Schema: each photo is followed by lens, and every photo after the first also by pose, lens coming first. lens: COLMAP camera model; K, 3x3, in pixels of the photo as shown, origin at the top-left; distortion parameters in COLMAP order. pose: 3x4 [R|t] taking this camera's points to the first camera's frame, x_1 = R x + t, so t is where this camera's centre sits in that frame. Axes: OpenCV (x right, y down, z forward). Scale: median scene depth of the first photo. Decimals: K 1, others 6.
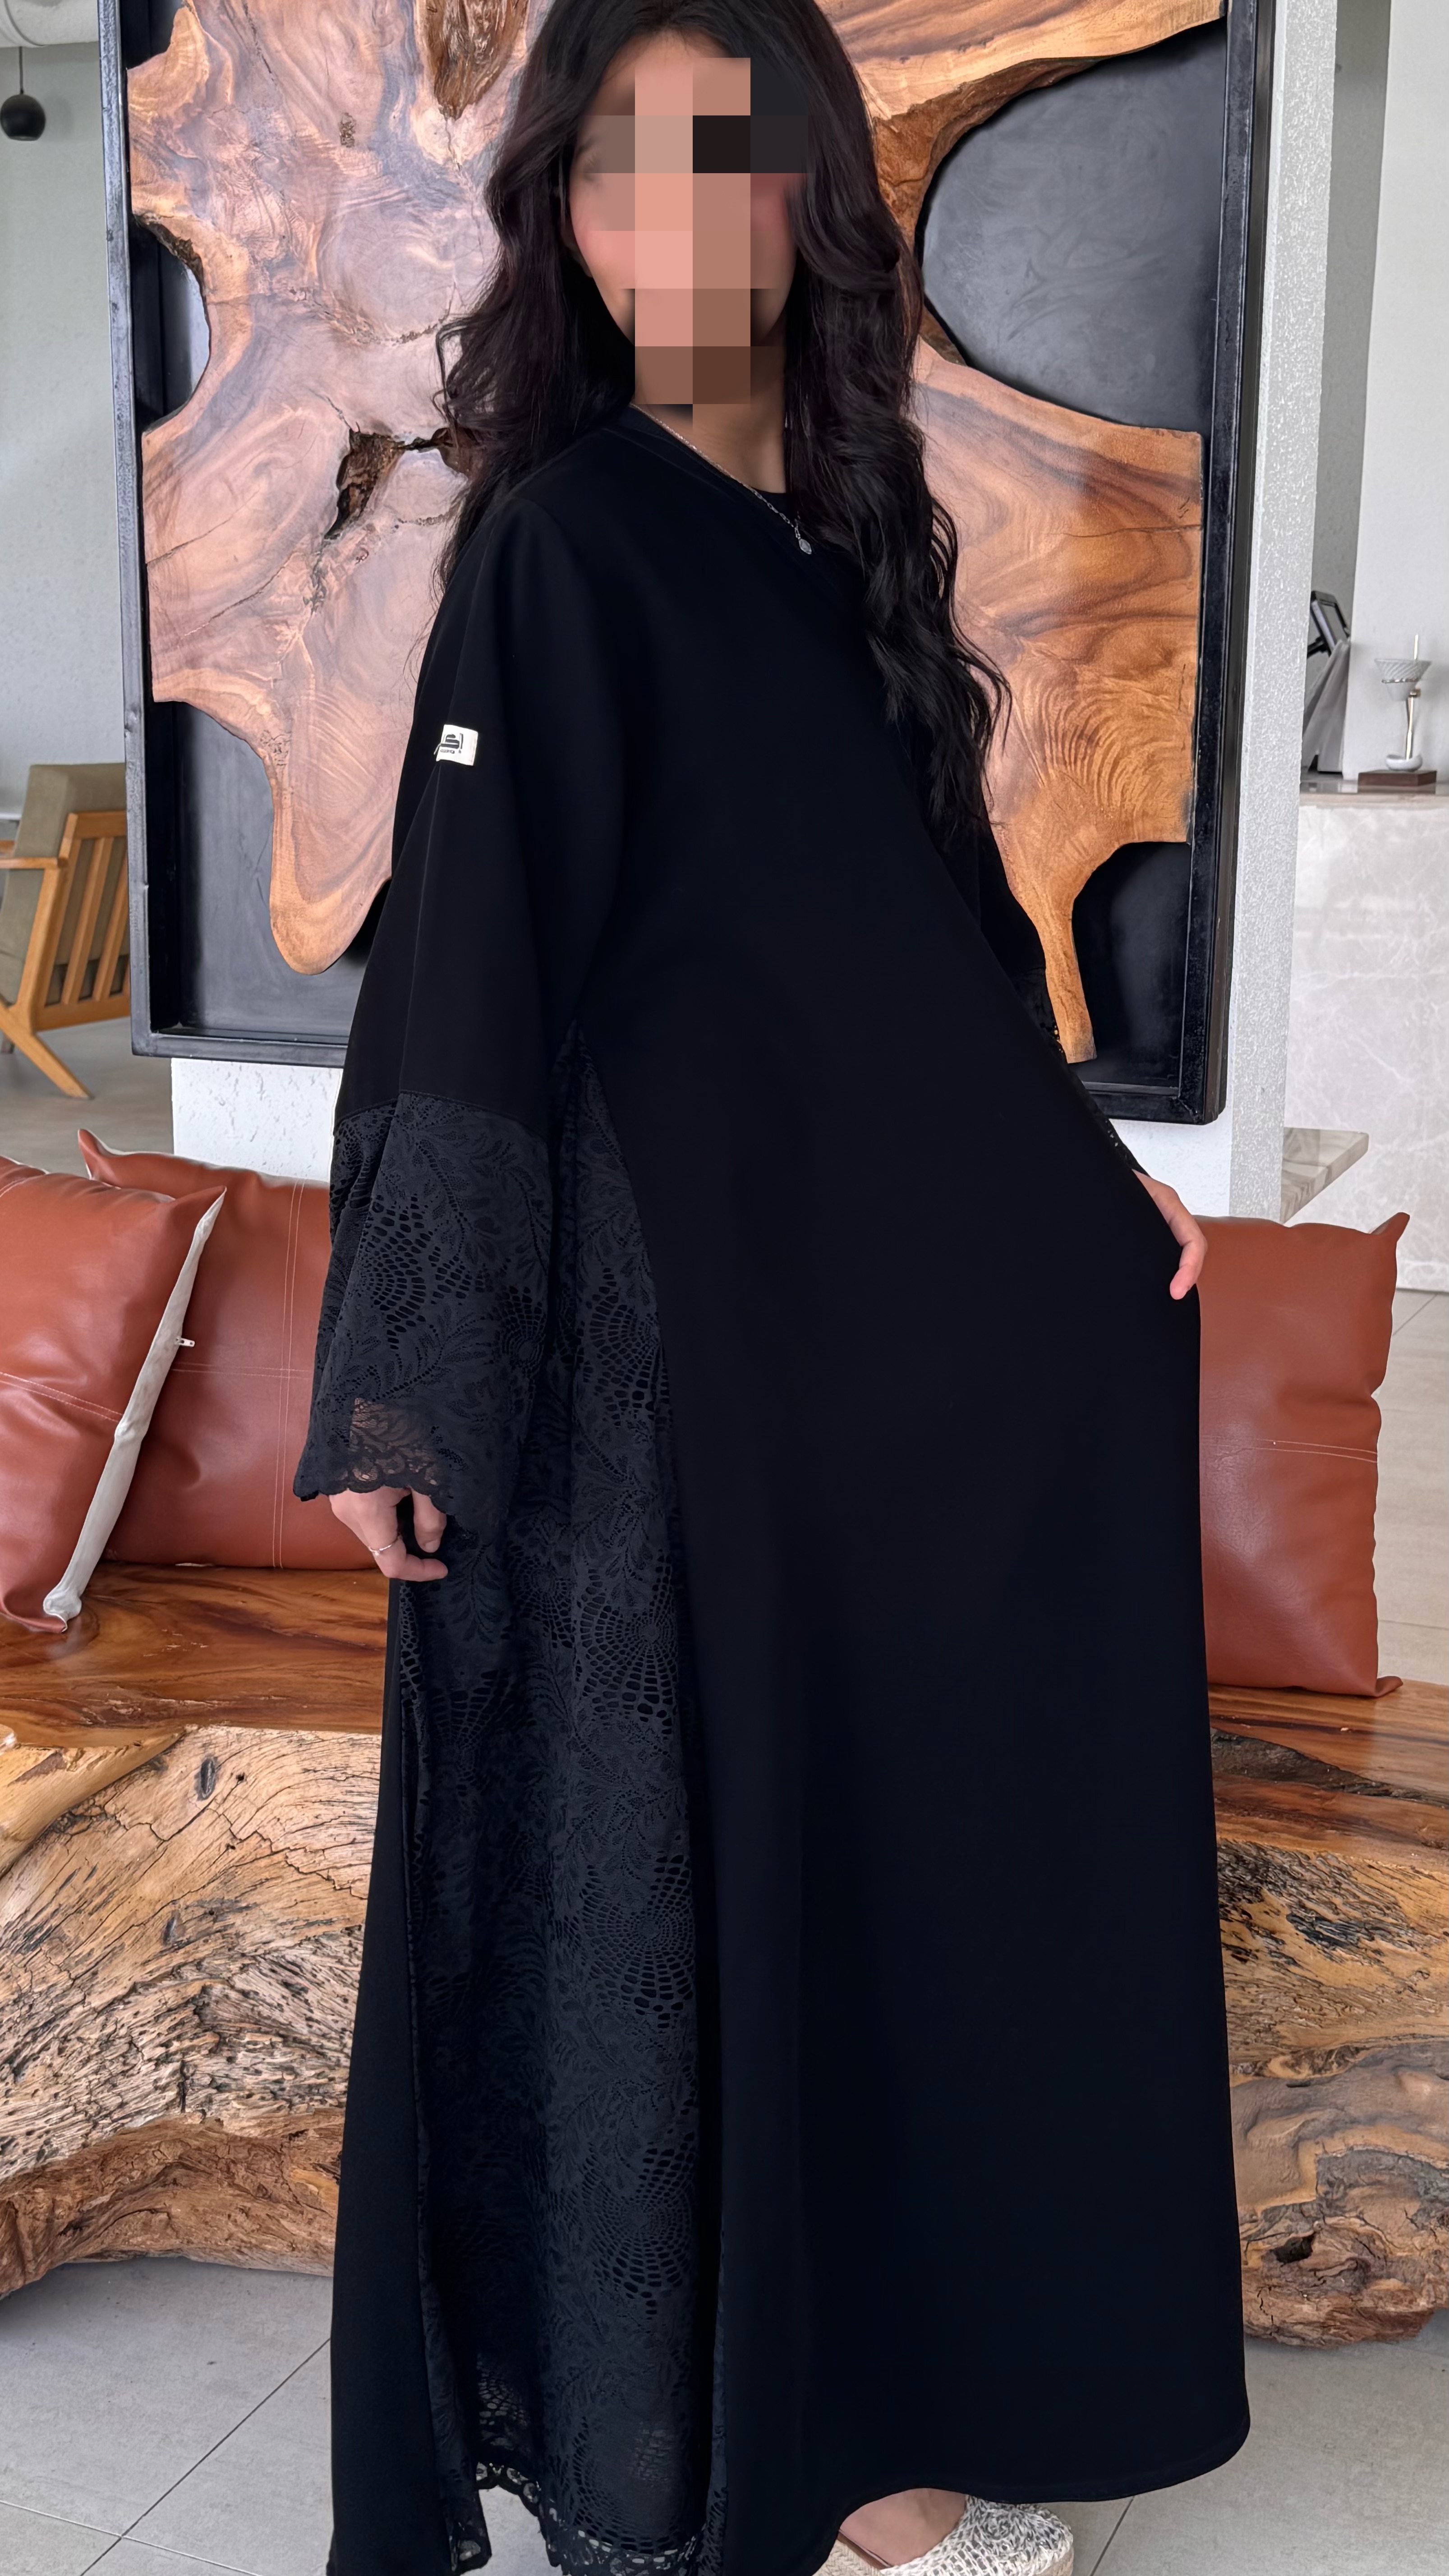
lens RADIAL K [[3097.4, 0, 726.0], [0, 3097.4, 1279.9], [0, 0, 1]] dist [0.203566, -0.496381]
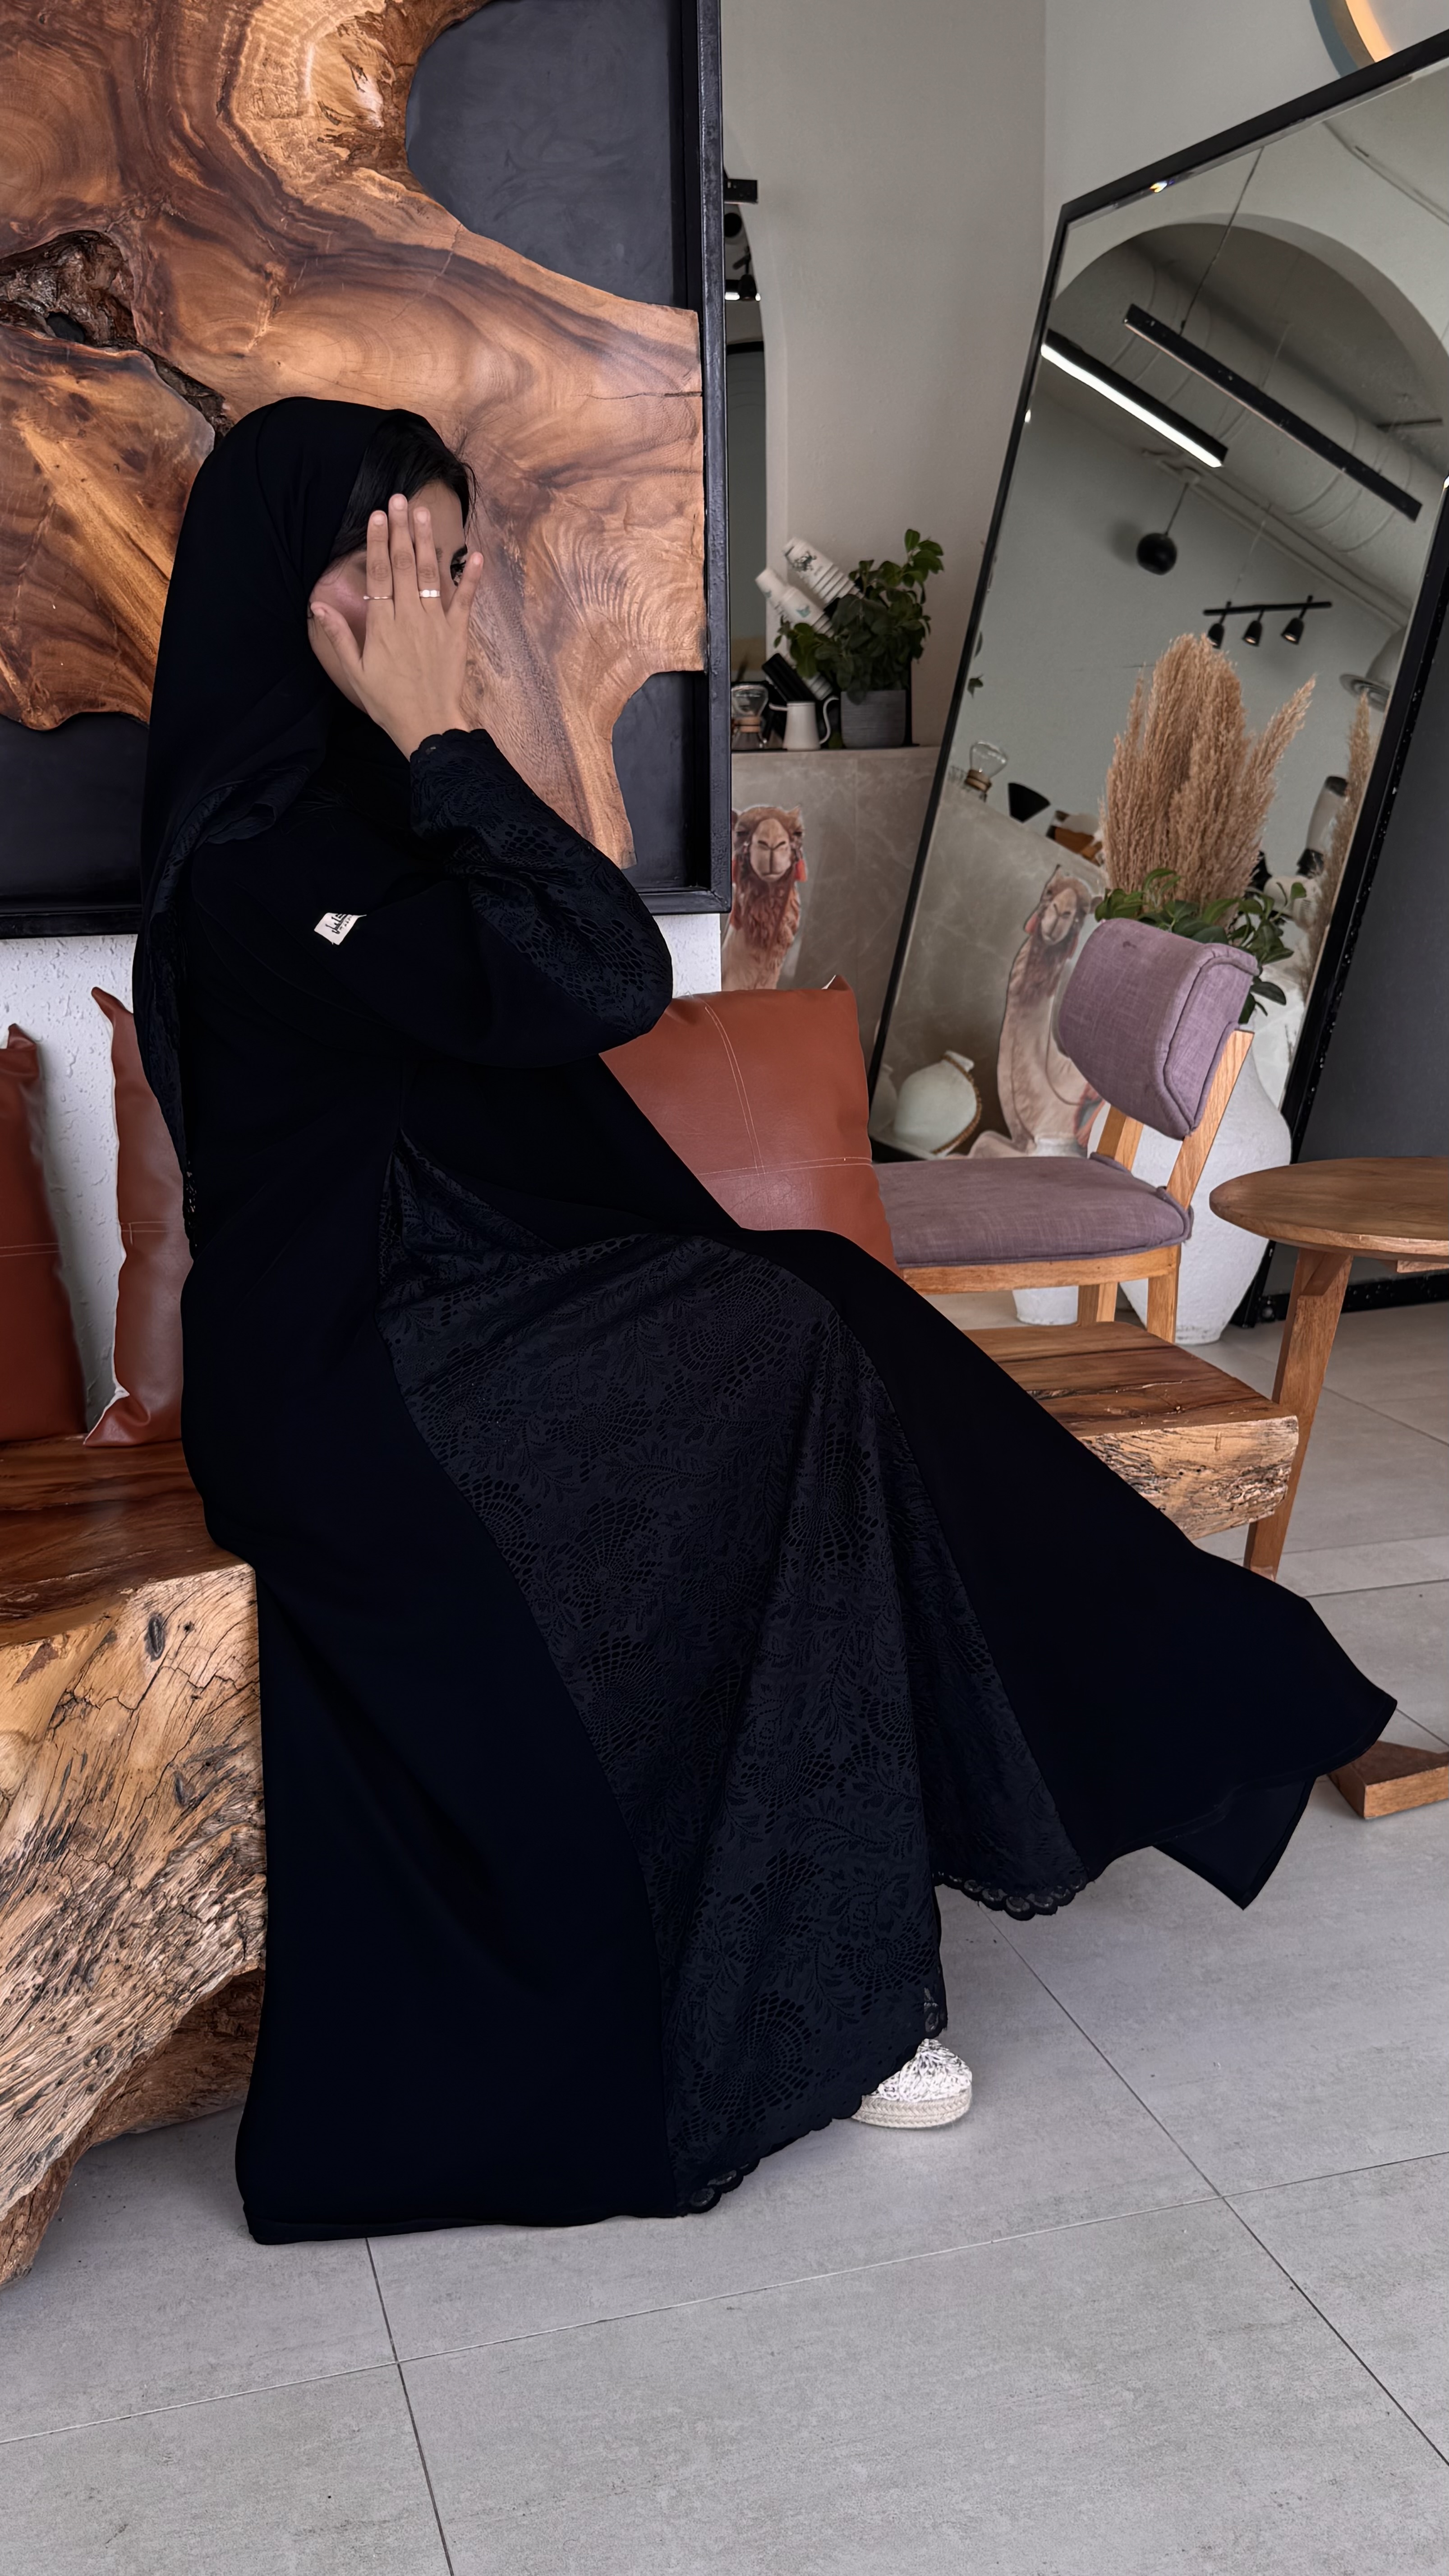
lens RADIAL K [[2383.4, 0, 724.5], [0, 2383.4, 1288.0], [0, 0, 1]] dist [0.160692, -0.345160]
pose [[0.765776, -0.170539, 0.620084, -0.458600], [0.152716, 0.984841, 0.082259, 0.017433], [-0.624712, 0.031705, 0.780211, 0.291873]]
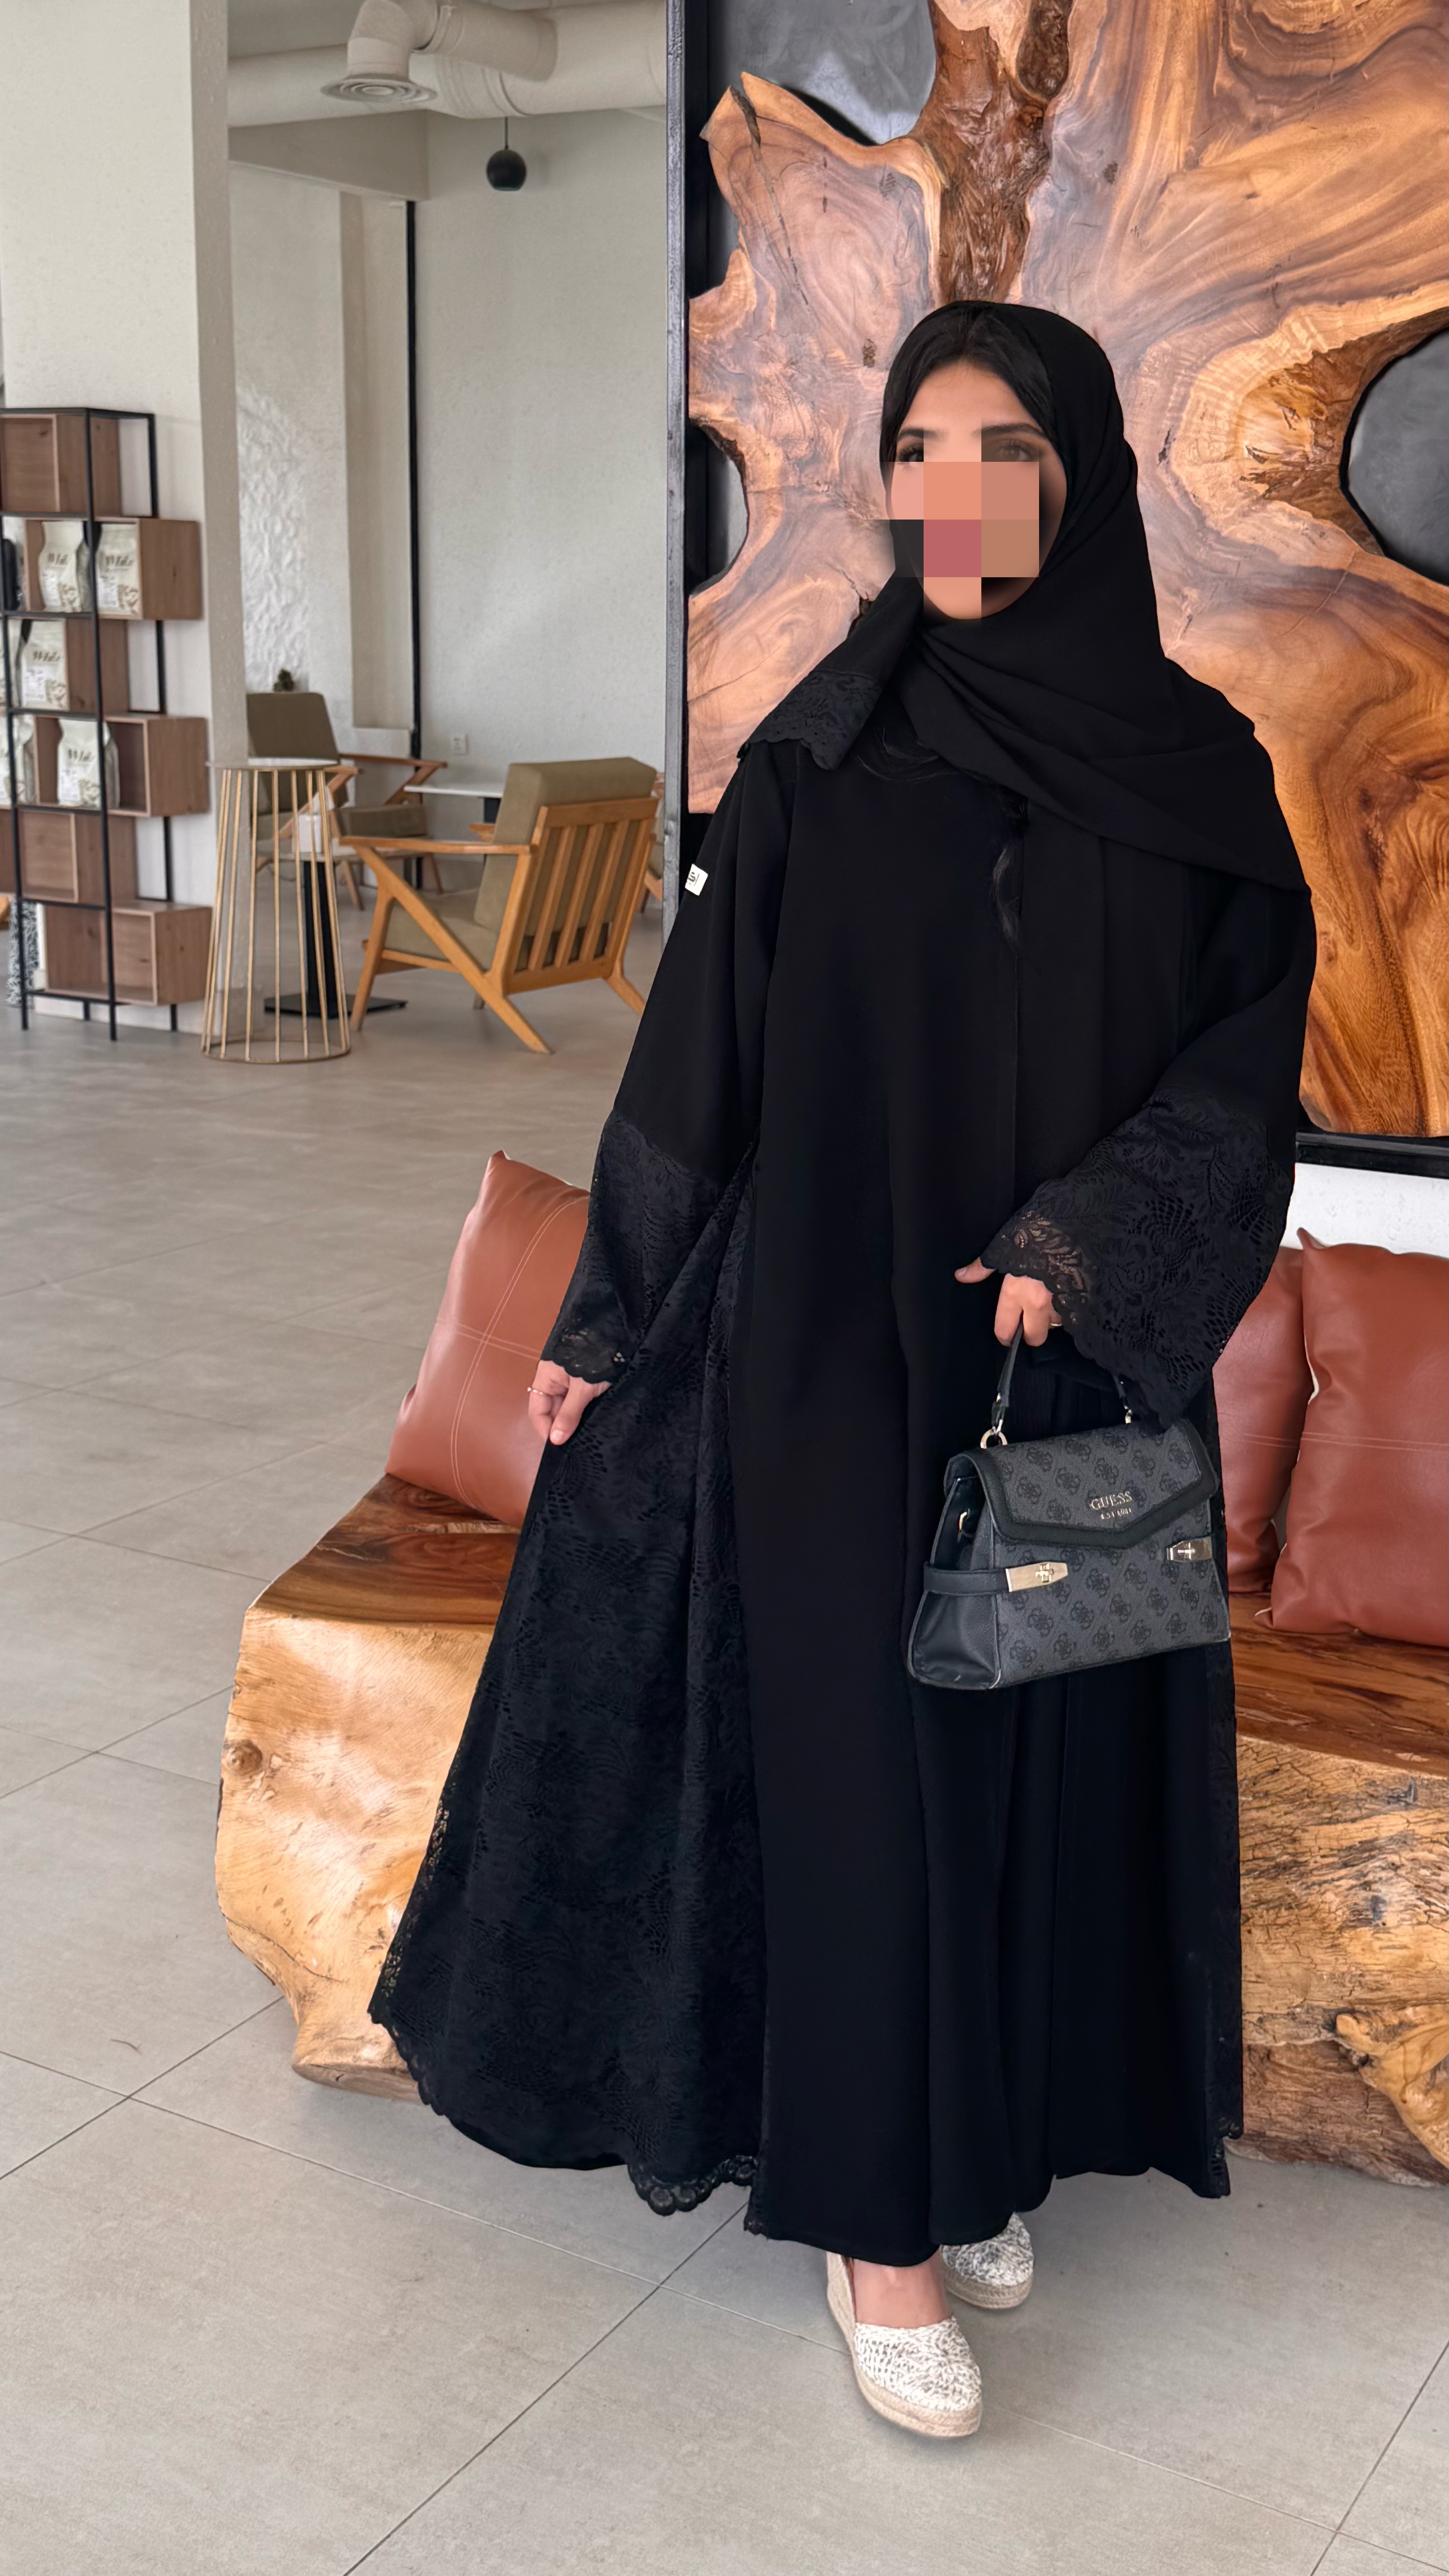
lens RADIAL K [[2829.6, 0, 725.5], [0, 2829.6, 1275.4], [0, 0, 1]] dist [0.202129, -0.490081]
pose [[0.992063, 0.032057, -0.121589, -0.030516], [-0.028076, 0.999017, 0.034313, -0.047961], [0.122569, -0.030627, 0.991987, -0.129189]]
